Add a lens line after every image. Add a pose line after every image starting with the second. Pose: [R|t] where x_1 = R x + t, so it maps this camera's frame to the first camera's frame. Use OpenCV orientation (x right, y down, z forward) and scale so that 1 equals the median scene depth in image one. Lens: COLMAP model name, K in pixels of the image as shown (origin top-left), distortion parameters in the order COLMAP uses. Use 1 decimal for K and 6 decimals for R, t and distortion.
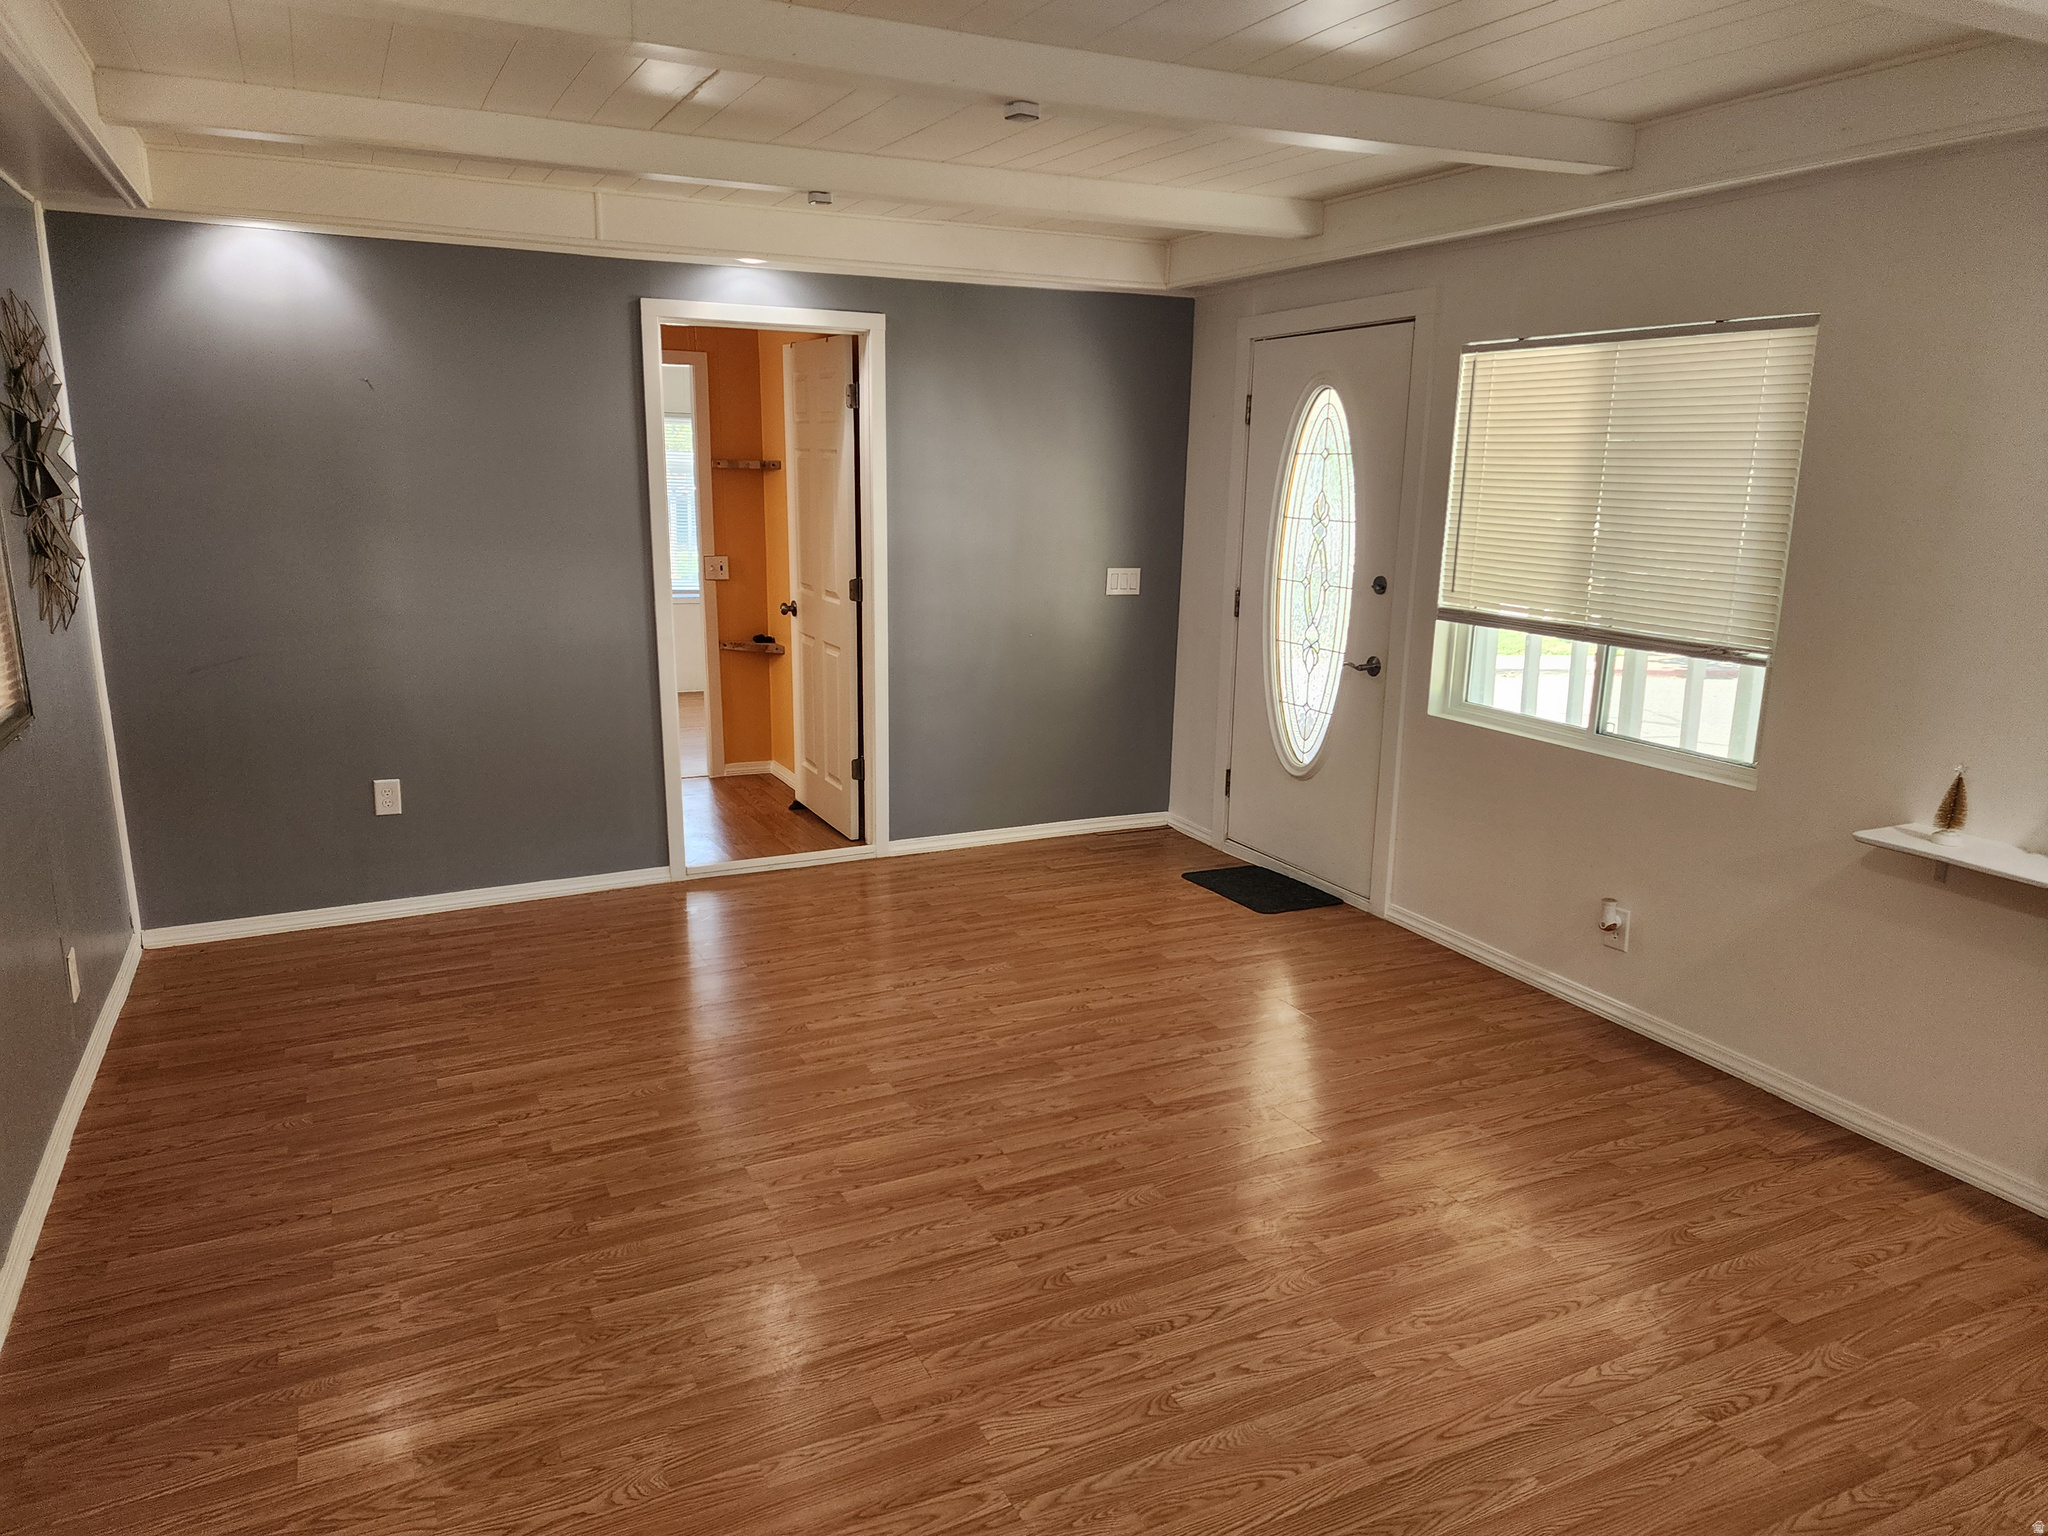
lens RADIAL K [[1373.4, 0, 1018.1], [0, 1373.4, 780.0], [0, 0, 1]] dist [0.083805, -0.076040]
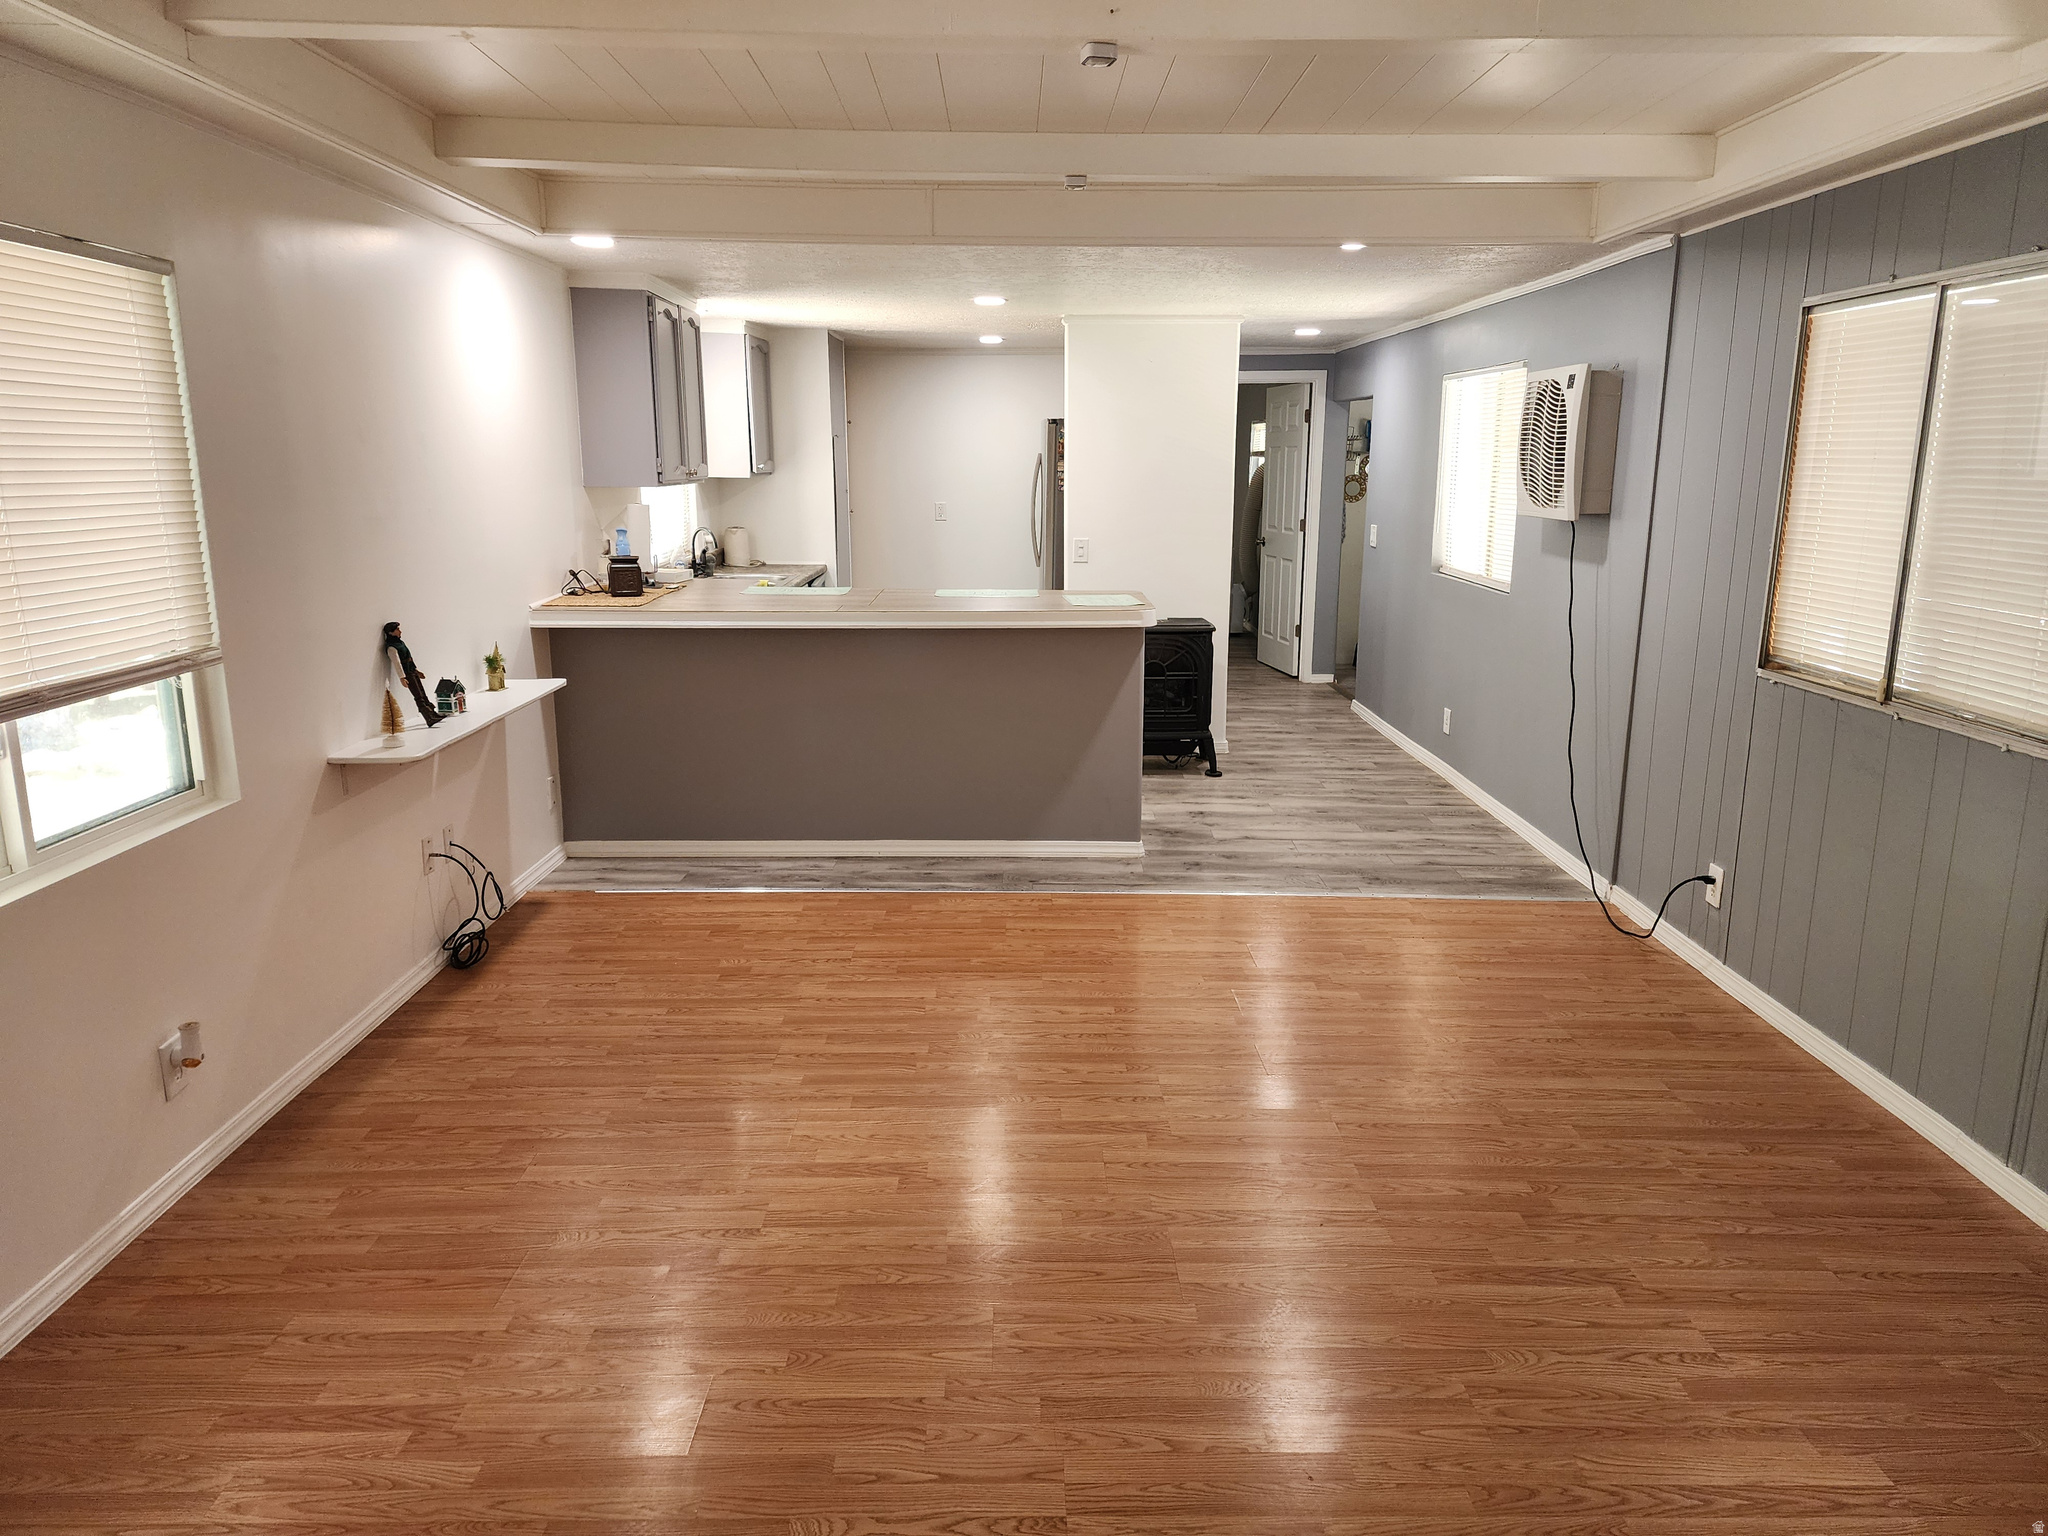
lens RADIAL K [[1373.4, 0, 1031.3], [0, 1373.4, 755.9], [0, 0, 1]] dist [0.083805, -0.076040]
pose [[-0.904247, -0.106752, 0.413451, -0.263478], [0.081905, 0.906907, 0.413293, -0.307634], [-0.419082, 0.407583, -0.811324, 1.338726]]
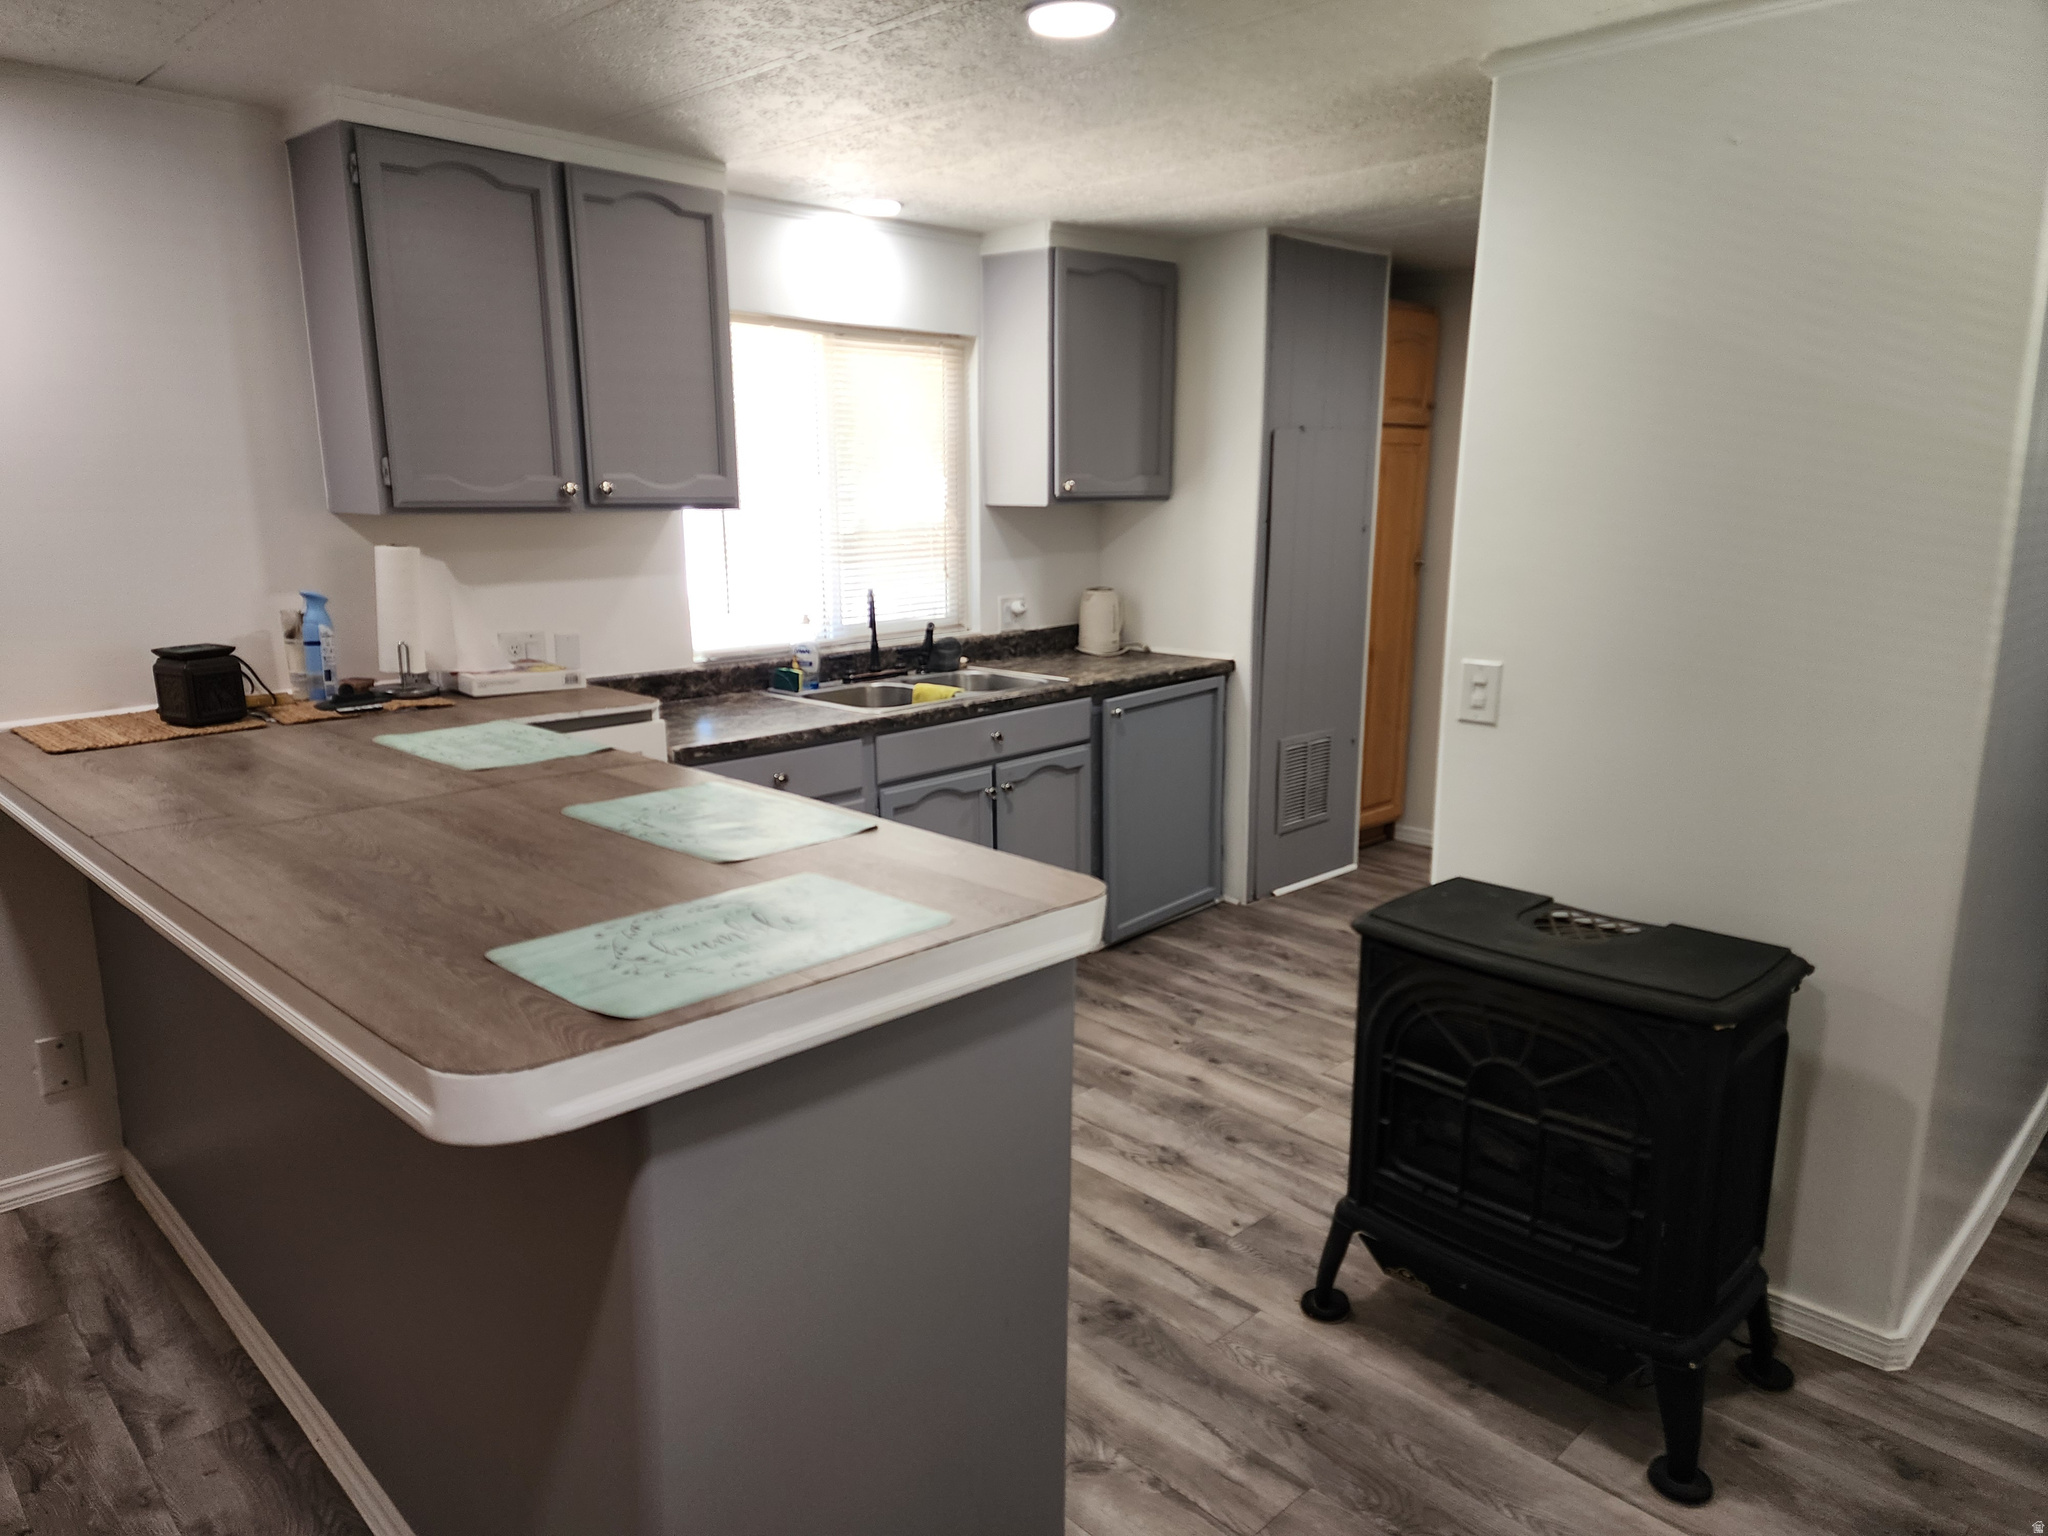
lens RADIAL K [[1373.4, 0, 975.0], [0, 1373.4, 770.3], [0, 0, 1]] dist [0.083805, -0.076040]
pose [[-0.312130, -0.200851, 0.928565, -0.109487], [0.214620, 0.937223, 0.274867, -0.010298], [-0.925480, 0.285083, -0.249429, 0.166275]]
